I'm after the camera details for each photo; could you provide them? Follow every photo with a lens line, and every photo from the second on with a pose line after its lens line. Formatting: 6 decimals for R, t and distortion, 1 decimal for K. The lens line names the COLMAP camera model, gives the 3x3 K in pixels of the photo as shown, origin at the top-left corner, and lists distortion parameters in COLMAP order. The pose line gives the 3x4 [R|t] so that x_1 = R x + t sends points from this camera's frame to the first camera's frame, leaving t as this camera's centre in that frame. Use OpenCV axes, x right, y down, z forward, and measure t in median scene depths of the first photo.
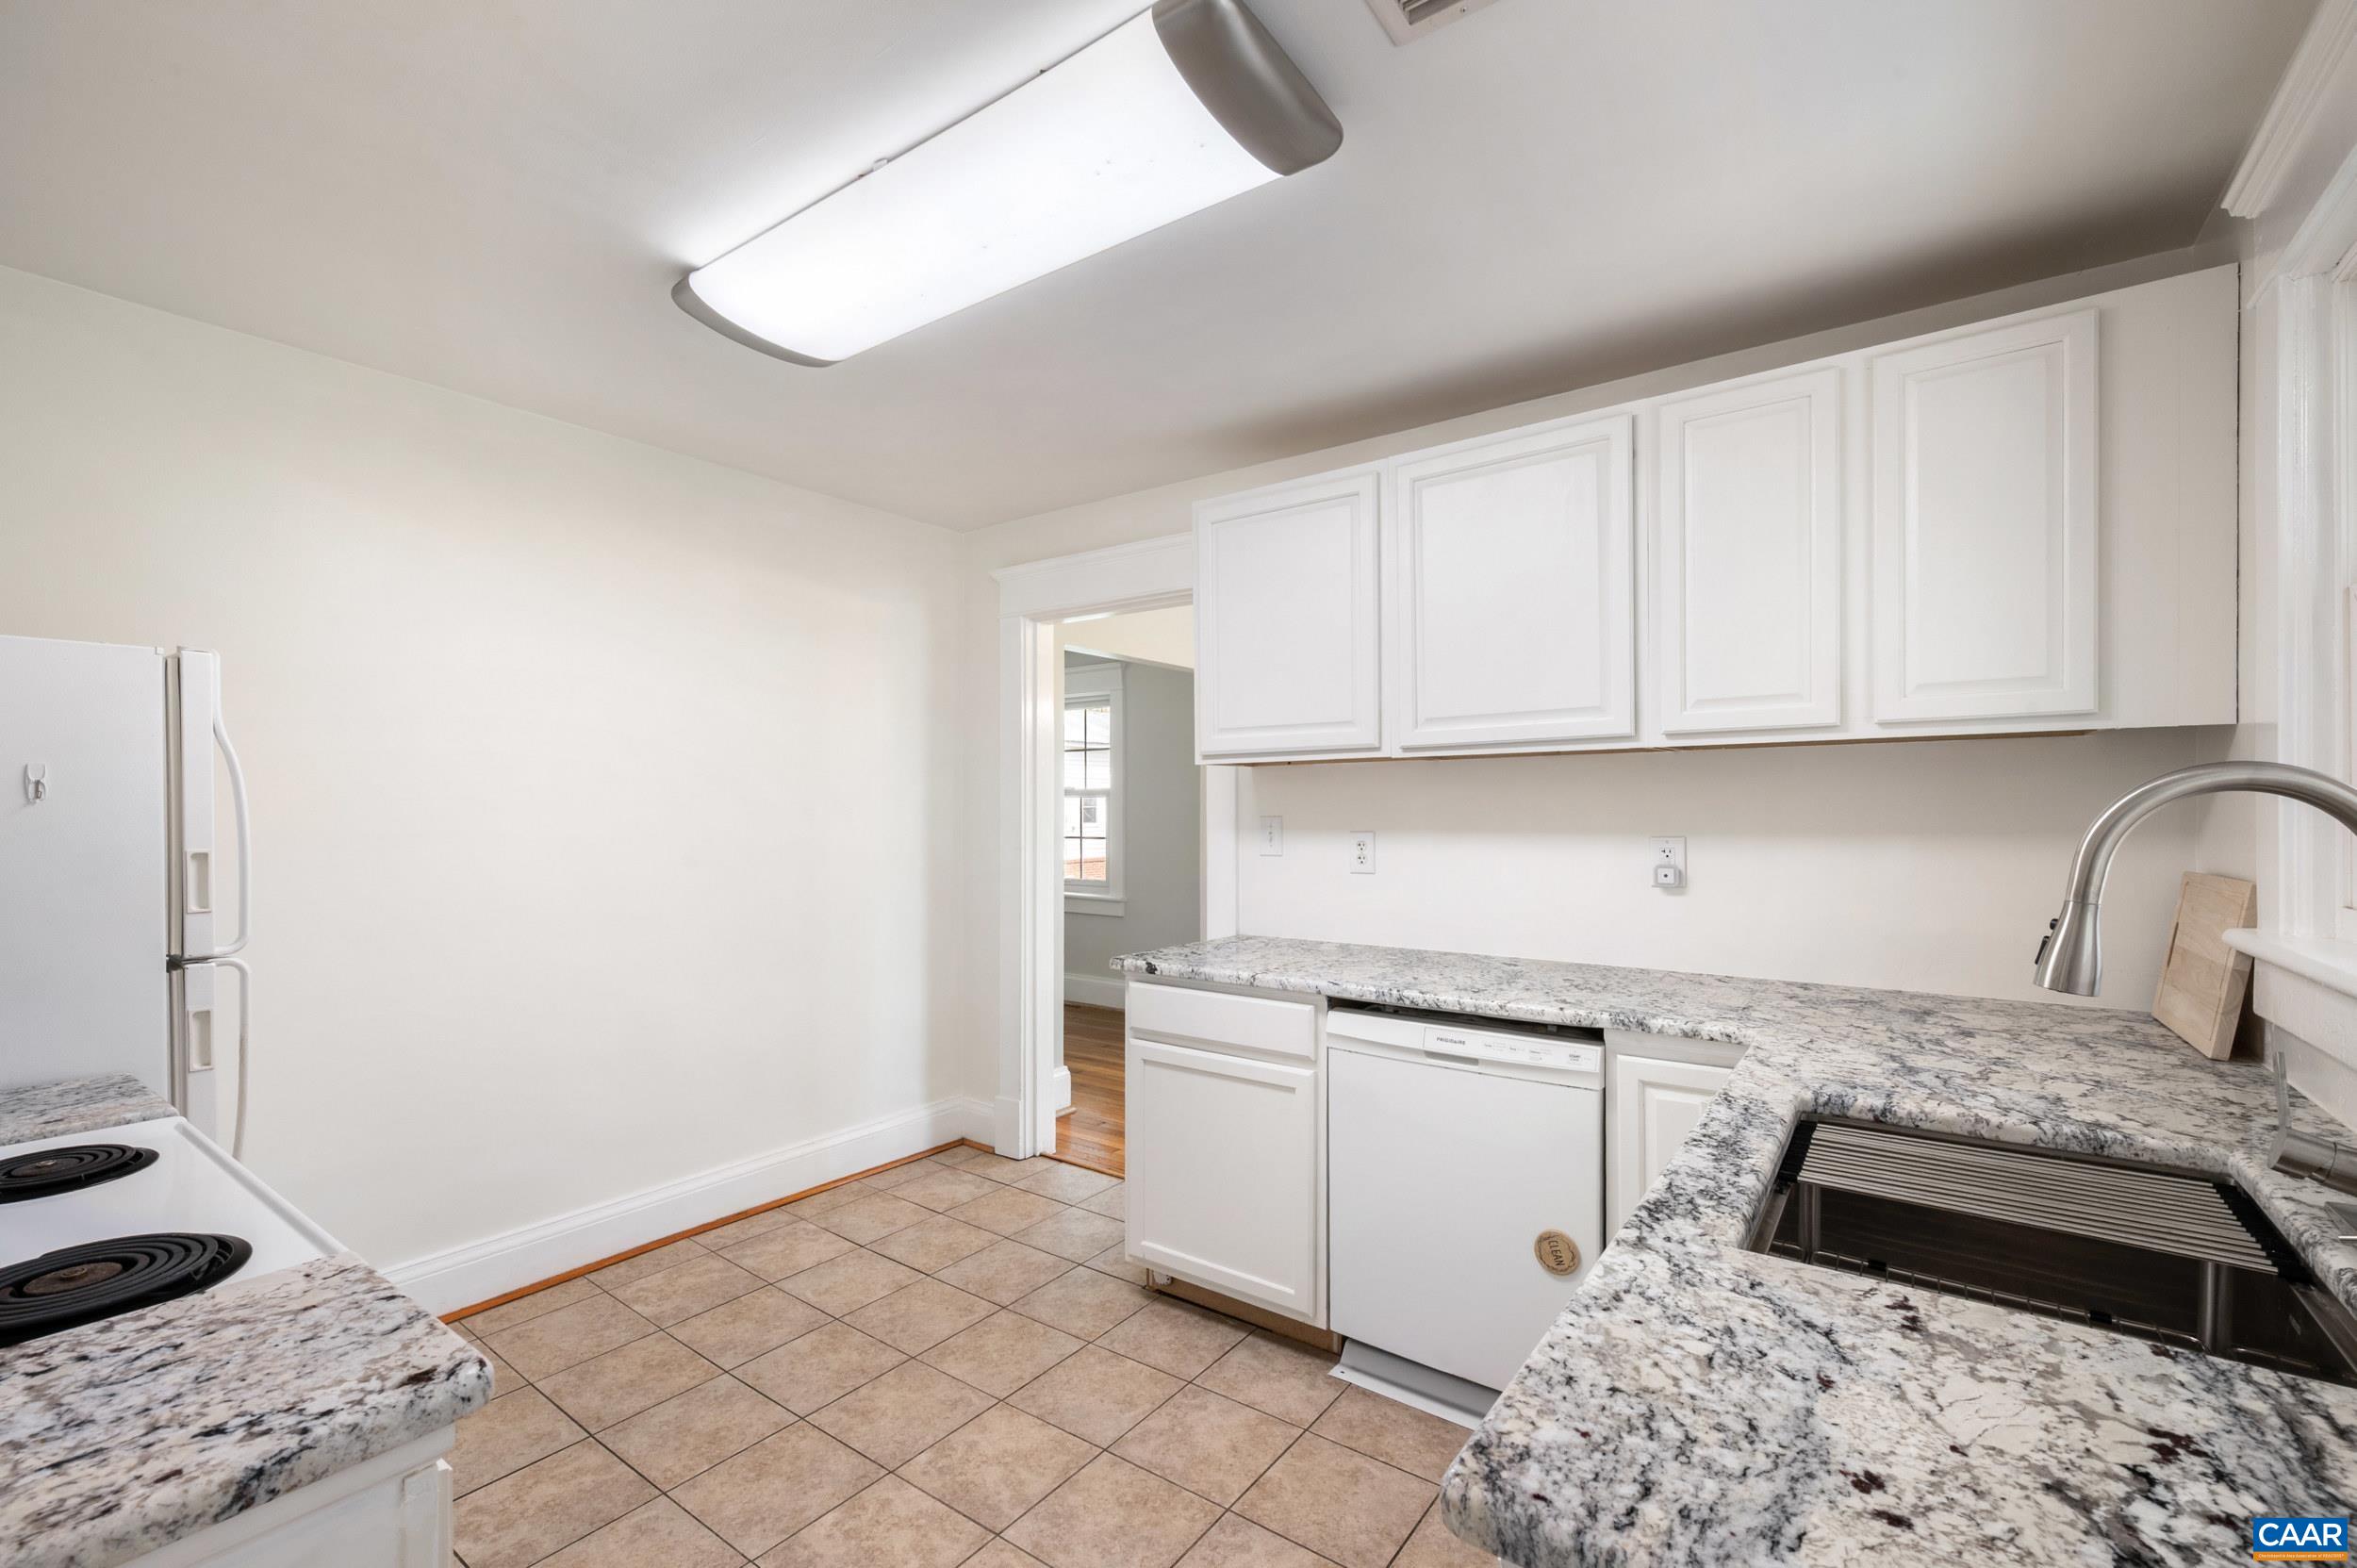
lens RADIAL K [[992.3, 0, 1167.5], [0, 992.3, 822.6], [0, 0, 1]] dist [-0.000691, 0.000935]
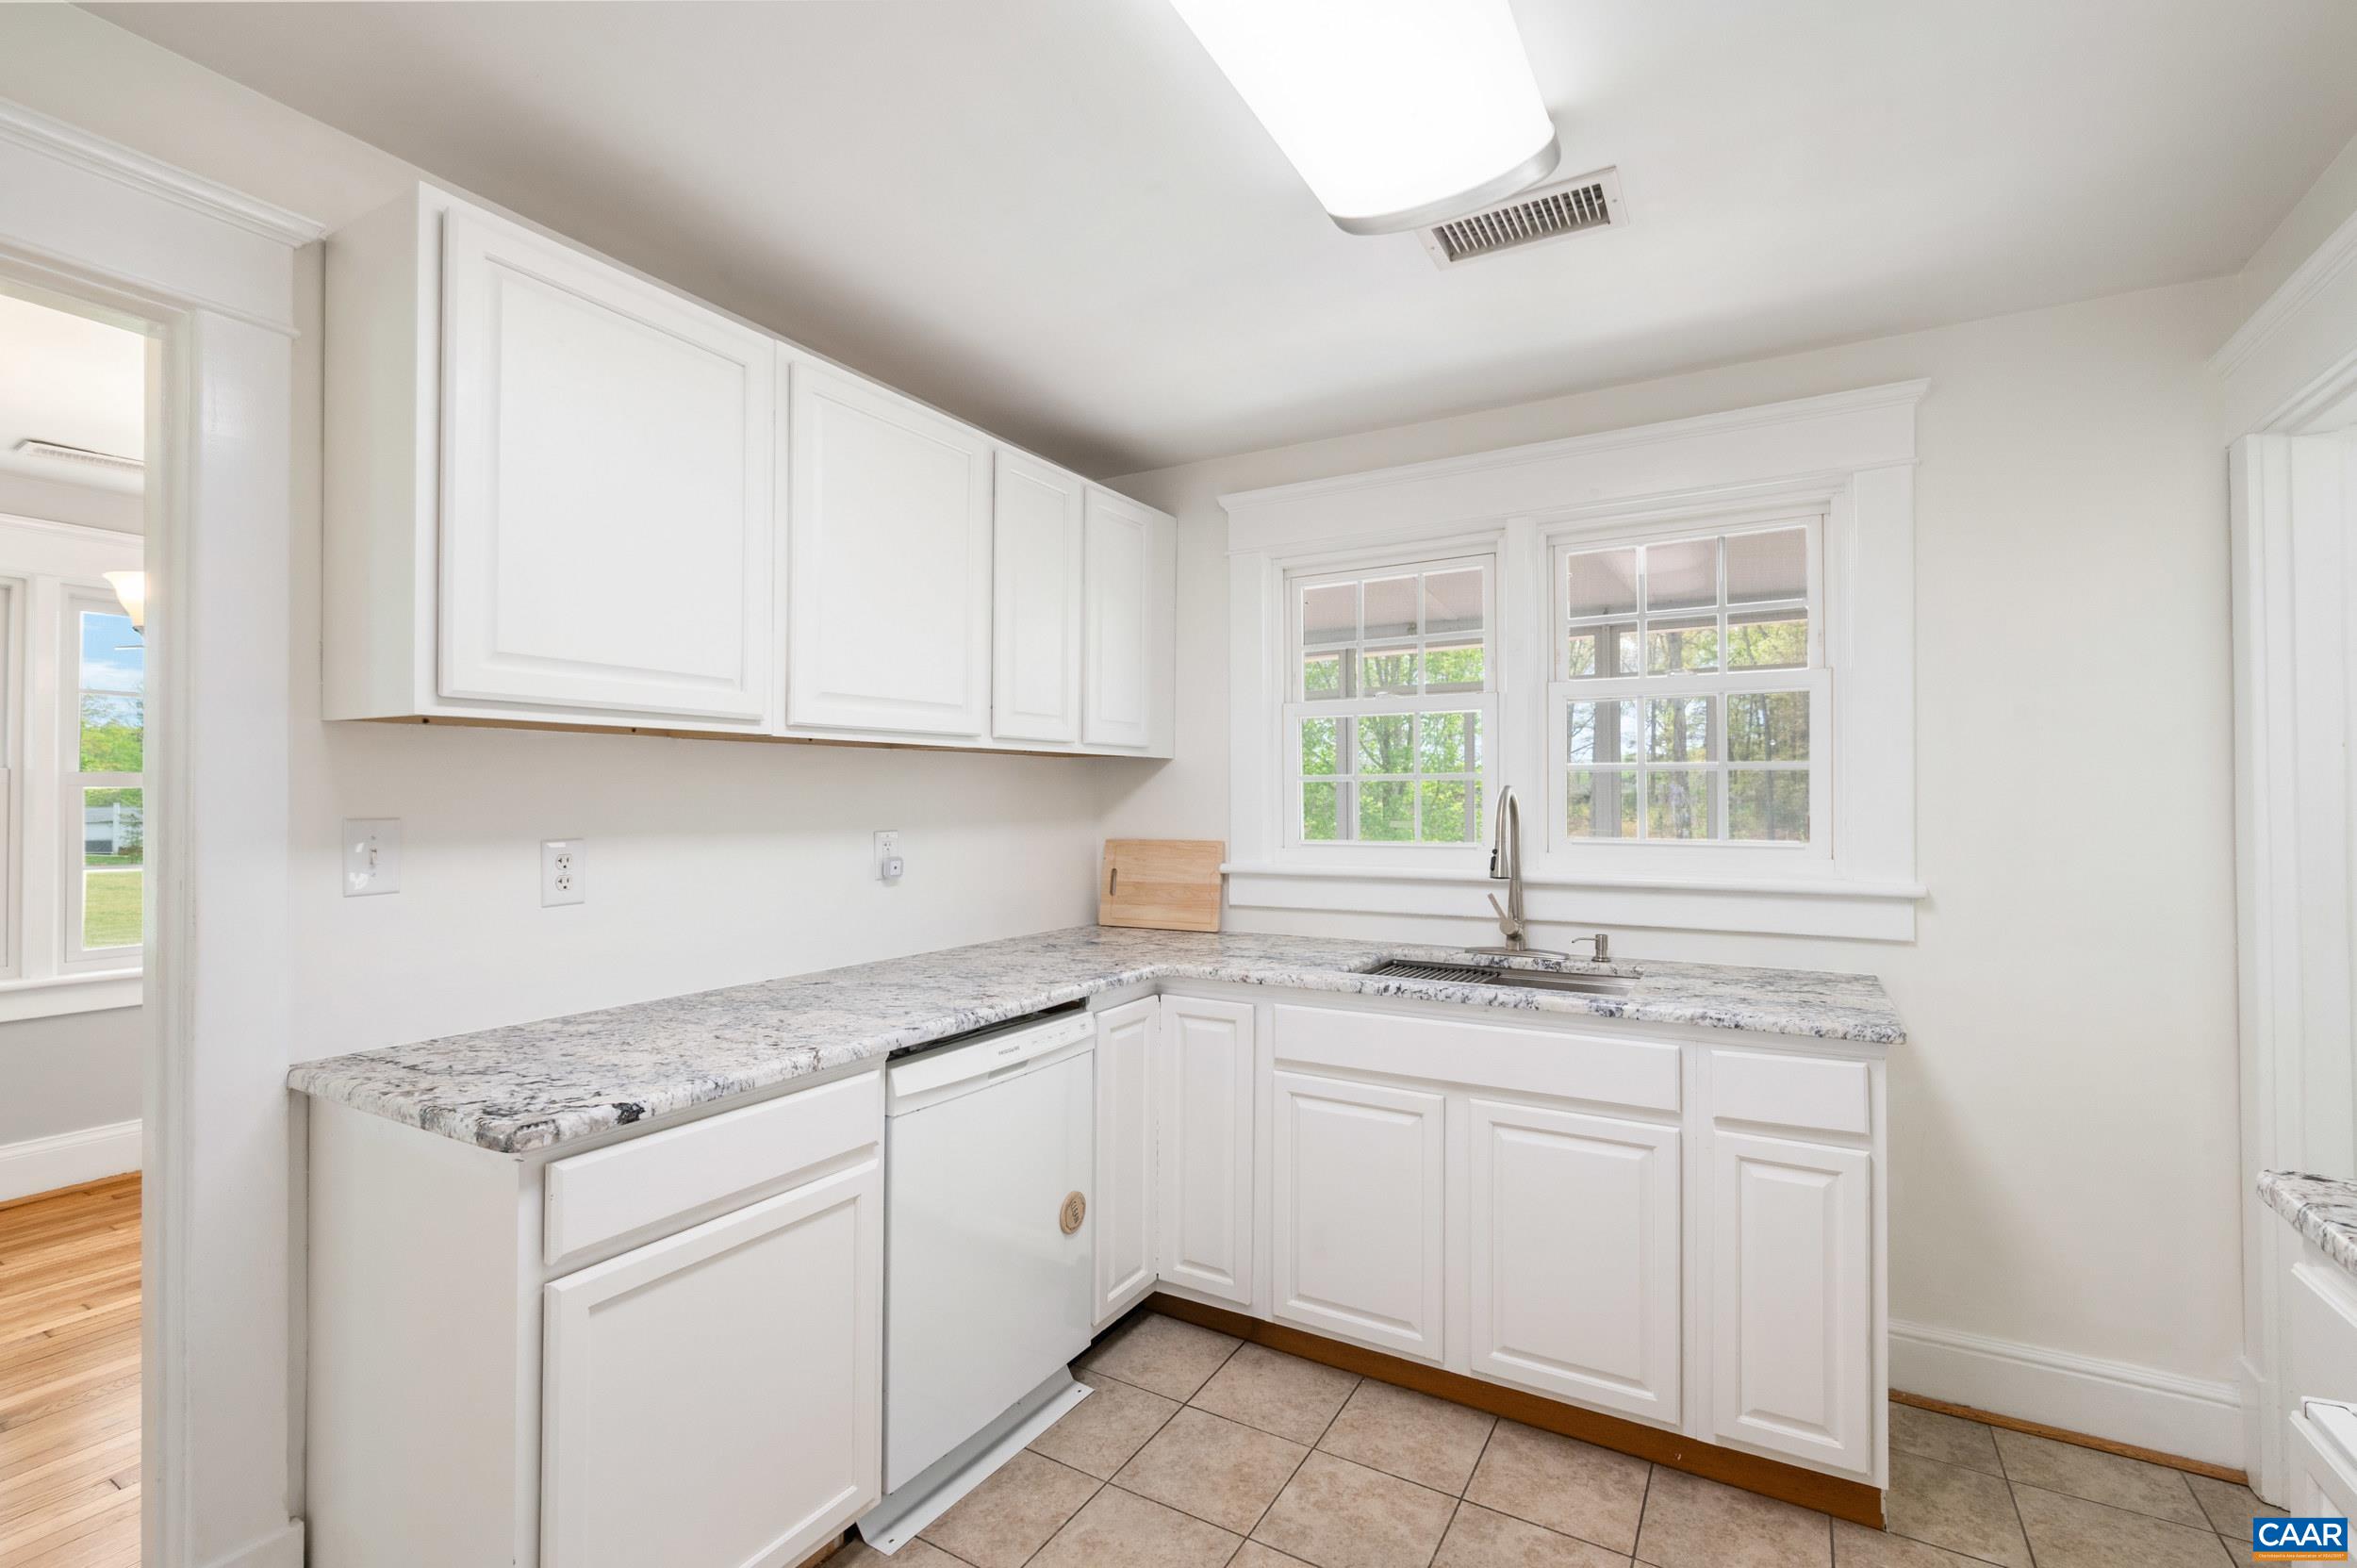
lens RADIAL K [[1063.4, 0, 1181.9], [0, 1063.4, 793.7], [0, 0, 1]] dist [0.004222, -0.001167]
pose [[-0.111327, 0.008281, 0.993749, -1.197055], [0.013849, 0.999881, -0.006781, -0.022396], [-0.993687, 0.013007, -0.111429, 1.544431]]
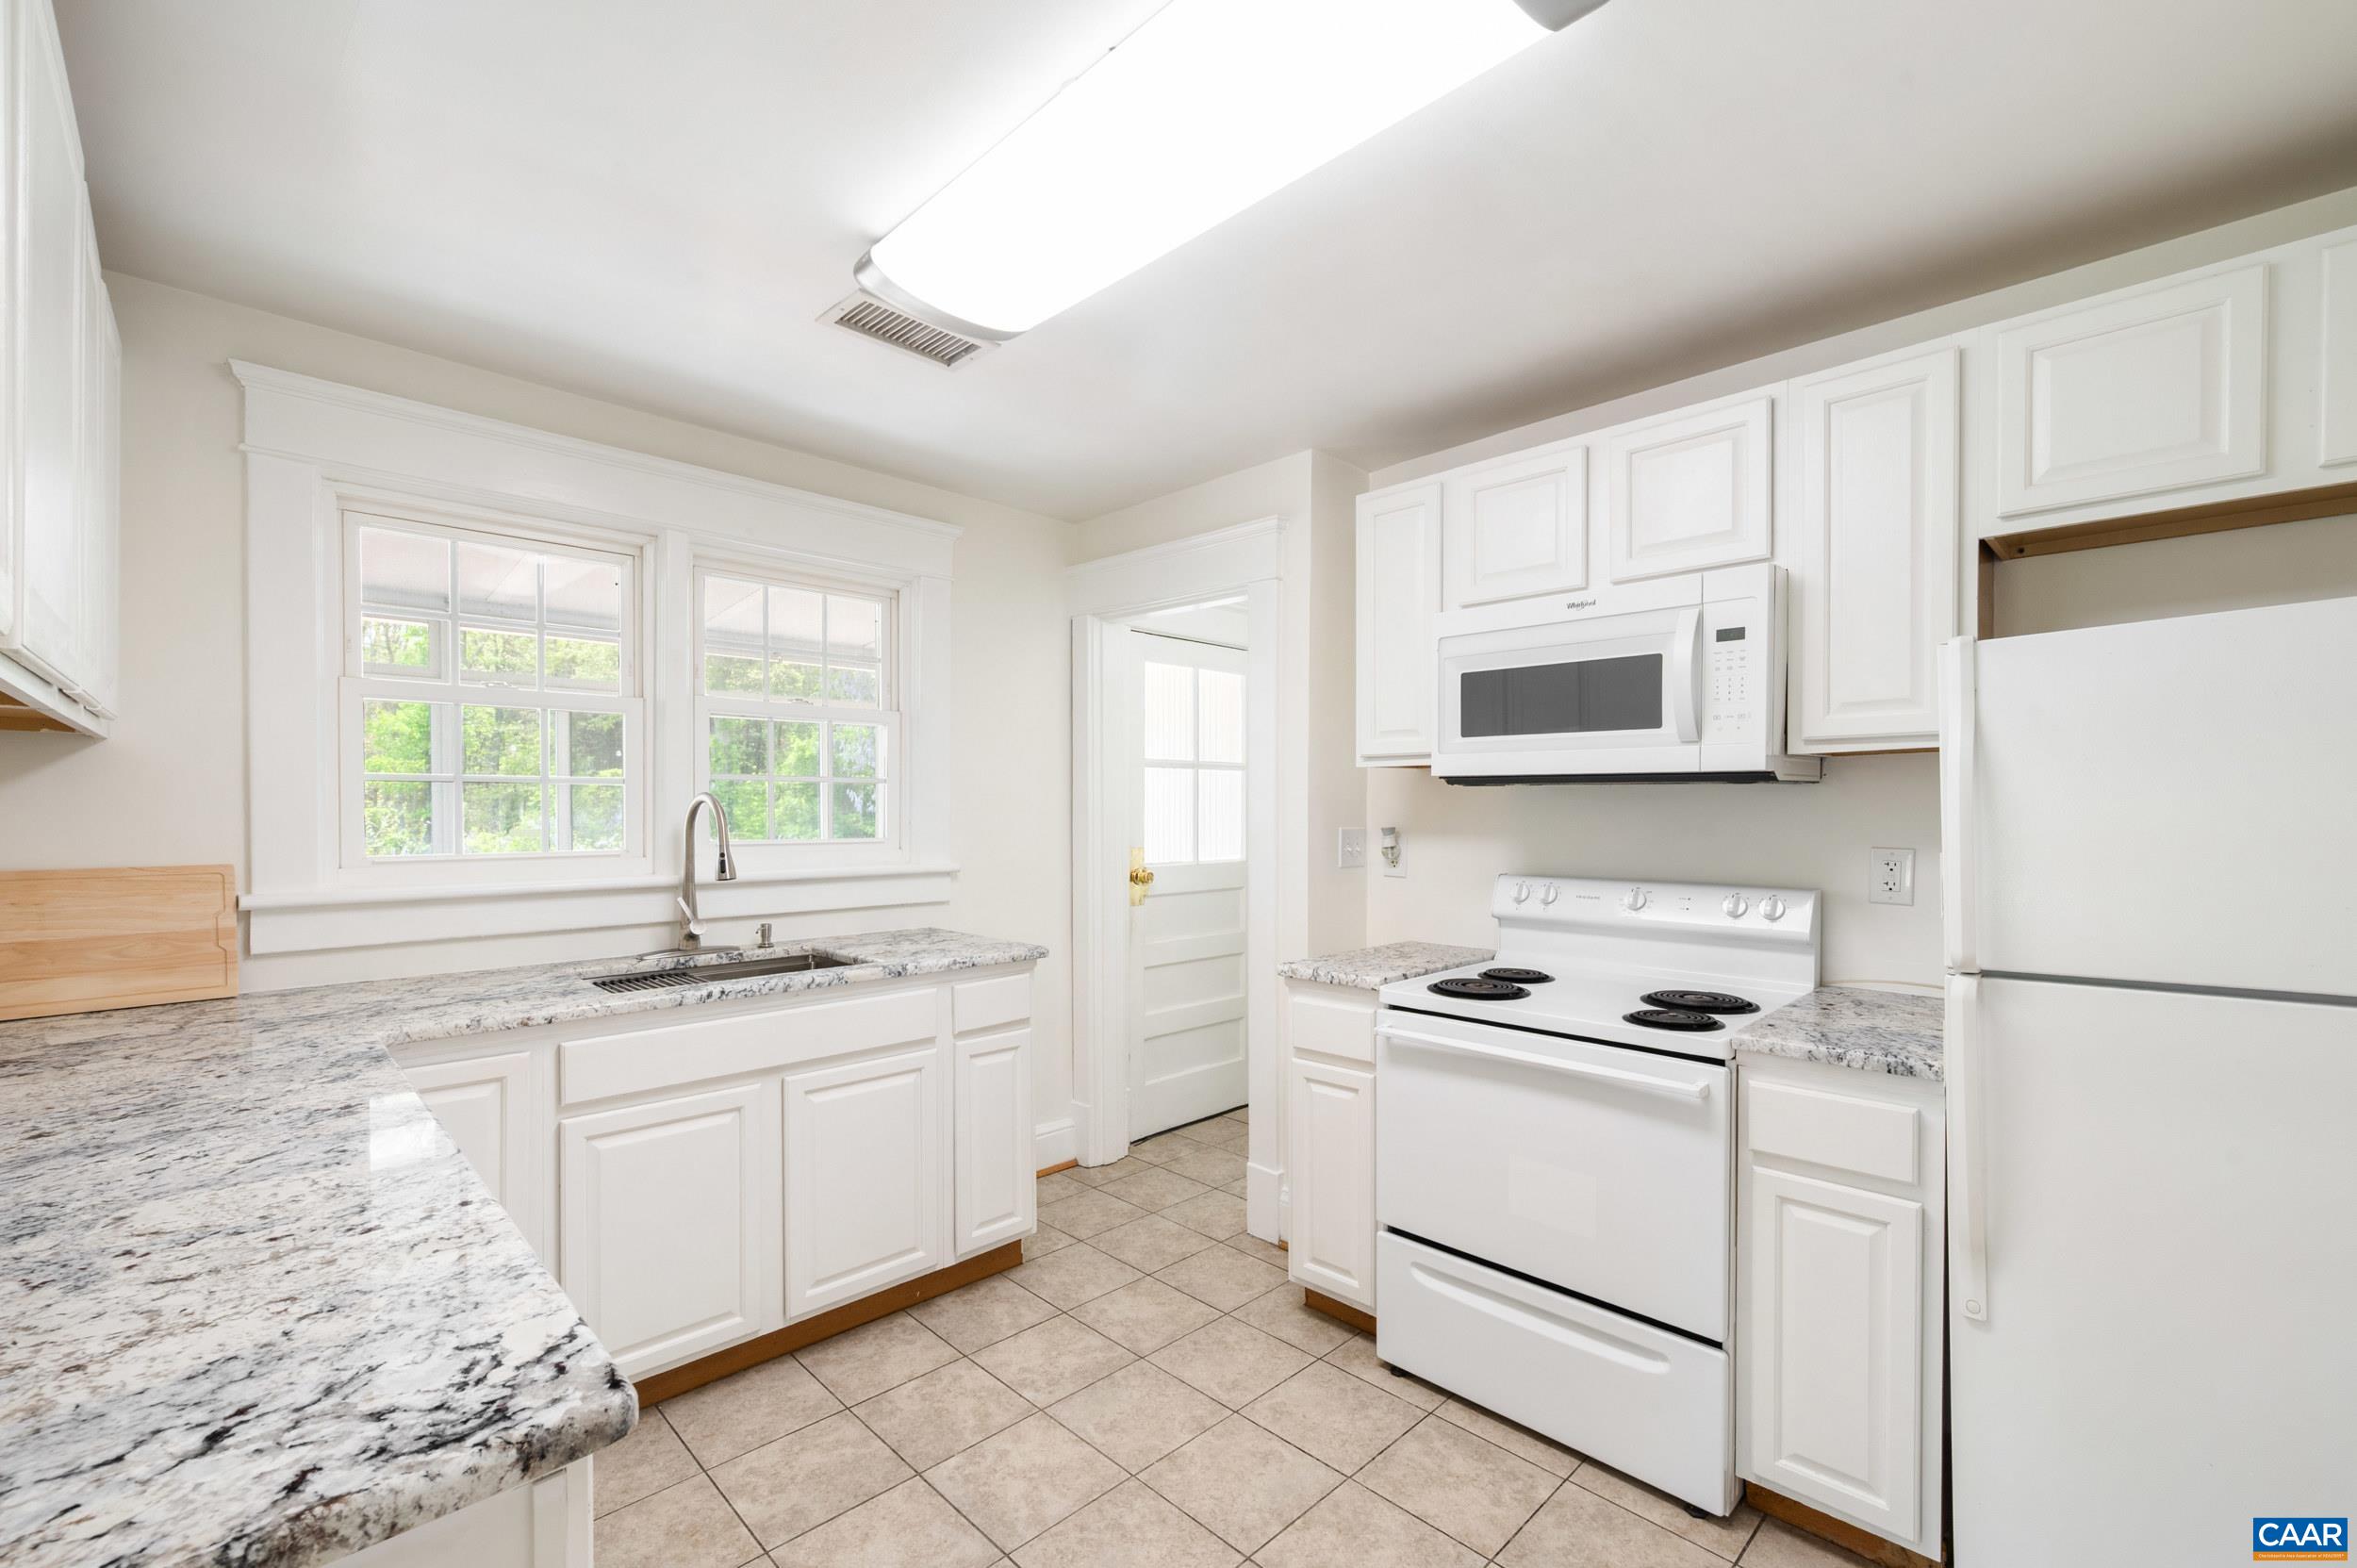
lens RADIAL K [[992.3, 0, 1191.5], [0, 992.3, 827.2], [0, 0, 1]] dist [-0.000691, 0.000935]
pose [[-0.989946, -0.003513, 0.141402, -0.490356], [0.001275, 0.999429, 0.033759, -0.039443], [-0.141440, 0.033600, -0.989377, 2.543011]]
